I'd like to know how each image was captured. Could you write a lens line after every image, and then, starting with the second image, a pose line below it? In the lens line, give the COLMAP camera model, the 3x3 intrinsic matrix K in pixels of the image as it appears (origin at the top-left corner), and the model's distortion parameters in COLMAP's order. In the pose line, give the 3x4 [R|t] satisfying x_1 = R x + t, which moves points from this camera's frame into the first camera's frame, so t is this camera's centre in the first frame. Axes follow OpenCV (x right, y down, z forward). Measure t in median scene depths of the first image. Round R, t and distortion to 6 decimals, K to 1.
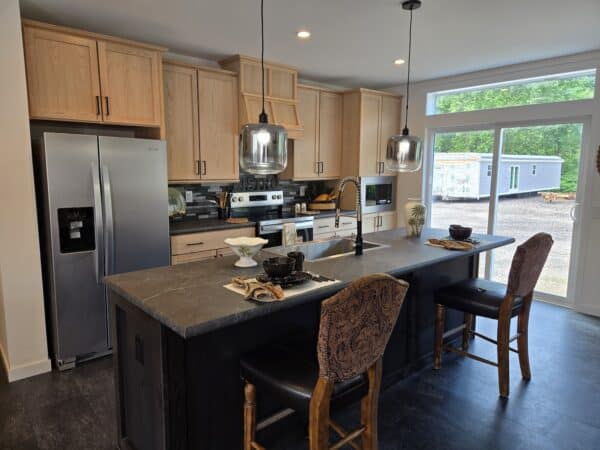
lens RADIAL K [[405.3, 0, 300.0], [0, 405.3, 225.0], [0, 0, 1]] dist [0.076029, -0.074892]
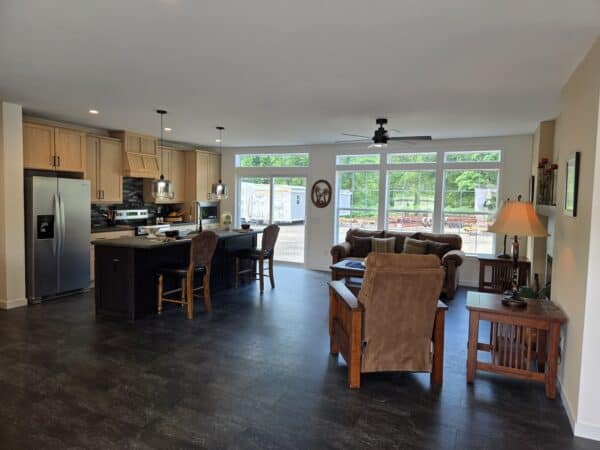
lens RADIAL K [[405.3, 0, 300.0], [0, 405.3, 225.0], [0, 0, 1]] dist [0.076029, -0.074892]
pose [[0.917370, -0.010878, 0.397887, -0.159945], [0.037326, 0.997573, -0.058784, 0.110924], [-0.396282, 0.068778, 0.915549, -0.838280]]
